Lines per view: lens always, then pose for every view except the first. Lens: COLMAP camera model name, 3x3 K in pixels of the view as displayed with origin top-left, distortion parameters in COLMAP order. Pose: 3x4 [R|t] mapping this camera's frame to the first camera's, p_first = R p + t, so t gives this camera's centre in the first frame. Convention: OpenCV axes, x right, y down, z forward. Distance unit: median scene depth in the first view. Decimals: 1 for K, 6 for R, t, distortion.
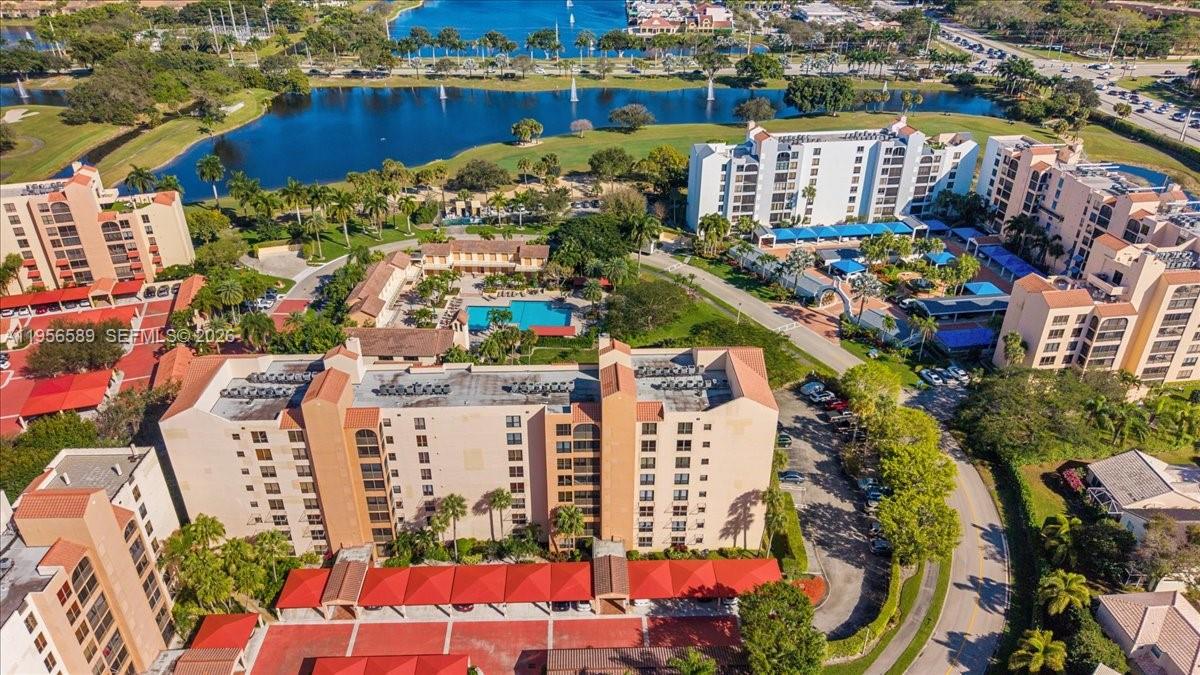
lens RADIAL K [[802.1, 0, 597.5], [0, 802.1, 338.5], [0, 0, 1]] dist [0.030319, -0.031705]
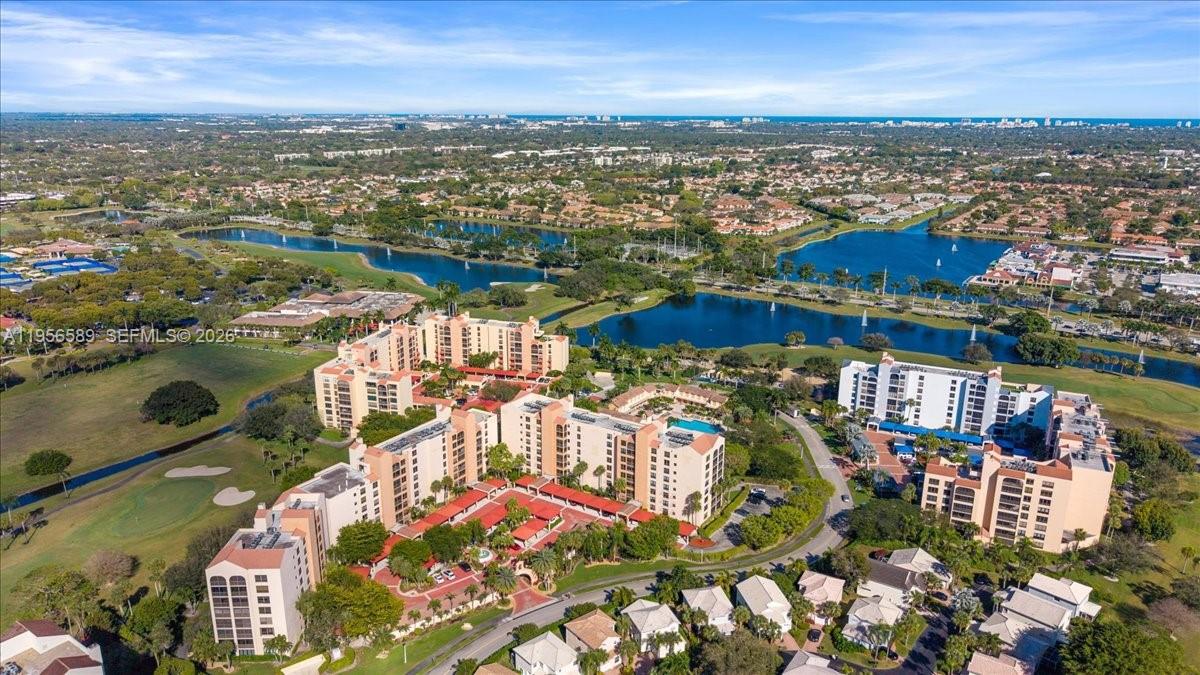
lens RADIAL K [[802.1, 0, 597.5], [0, 802.1, 338.5], [0, 0, 1]] dist [0.030319, -0.031705]
pose [[0.826921, 0.156200, -0.540188, 0.585949], [-0.279095, 0.947976, -0.153123, 0.103444], [0.488168, 0.277384, 0.827496, -0.589403]]
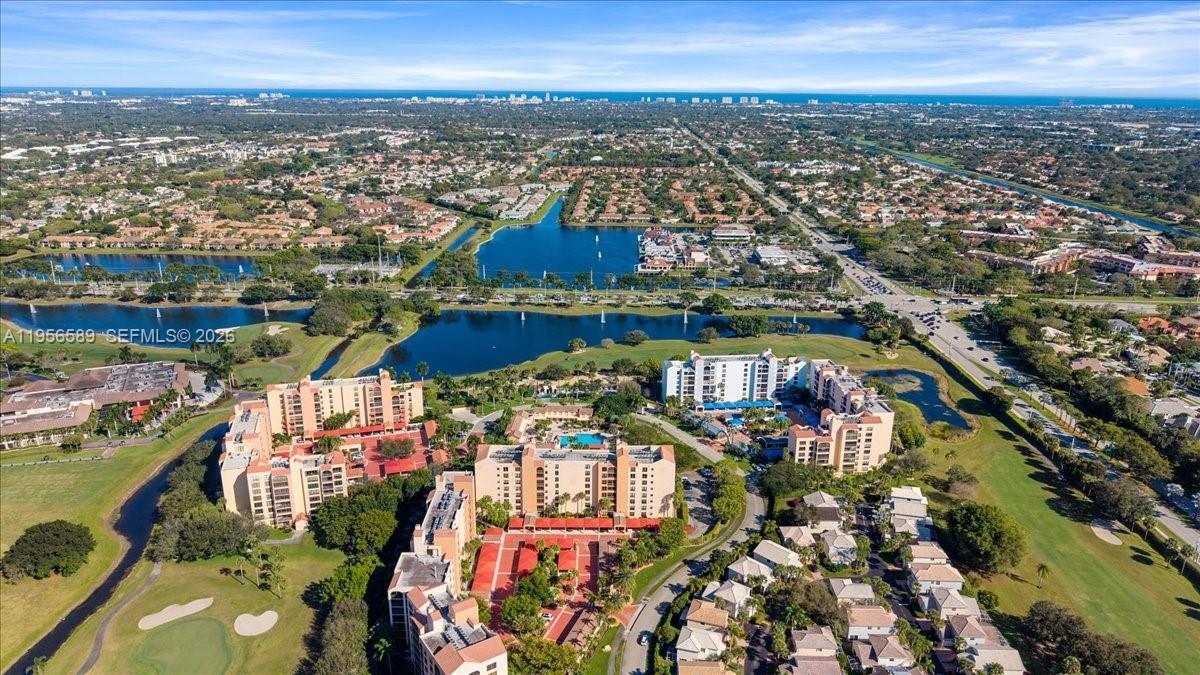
lens RADIAL K [[795.6, 0, 600.0], [0, 795.6, 337.5], [0, 0, 1]] dist [0.161400, -0.338290]
pose [[0.999691, 0.015795, -0.019212, -0.004629], [-0.019431, 0.978163, -0.206931, 0.124472], [0.015524, 0.207240, 0.978167, -1.014296]]
